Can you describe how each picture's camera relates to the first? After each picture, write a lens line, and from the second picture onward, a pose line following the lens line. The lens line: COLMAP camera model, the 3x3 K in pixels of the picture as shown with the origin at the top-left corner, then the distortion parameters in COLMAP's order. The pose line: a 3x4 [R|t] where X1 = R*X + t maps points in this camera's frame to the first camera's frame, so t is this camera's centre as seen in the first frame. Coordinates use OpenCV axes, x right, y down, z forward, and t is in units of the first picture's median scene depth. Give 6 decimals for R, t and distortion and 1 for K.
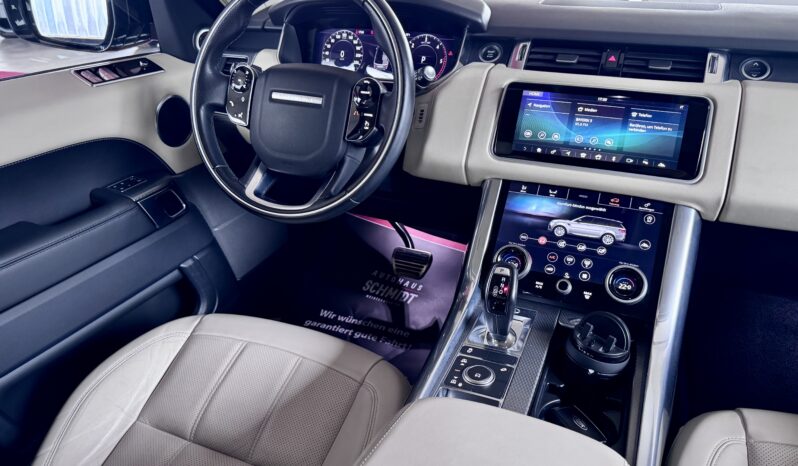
lens RADIAL K [[564.7, 0, 404.9], [0, 564.7, 236.2], [0, 0, 1]] dist [0.088871, -0.161751]
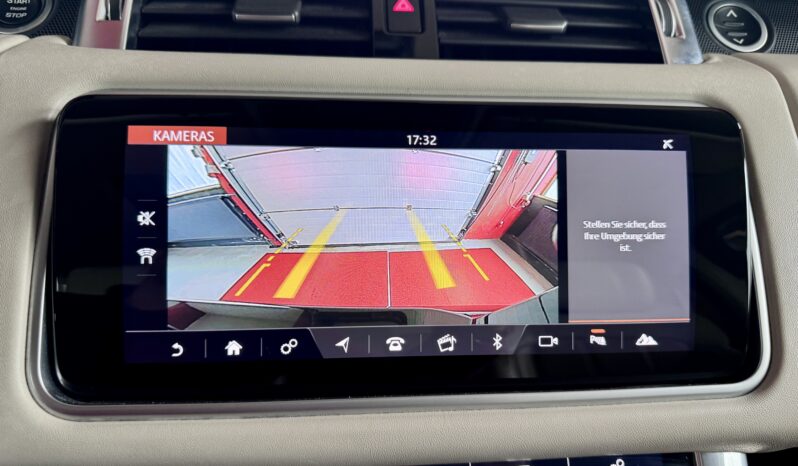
lens RADIAL K [[564.7, 0, 404.9], [0, 564.7, 236.2], [0, 0, 1]] dist [0.088871, -0.161751]
pose [[0.868548, -0.185025, 0.459772, 0.186858], [0.181329, 0.982012, 0.052643, -0.194839], [-0.461242, 0.037647, 0.886476, 0.703603]]
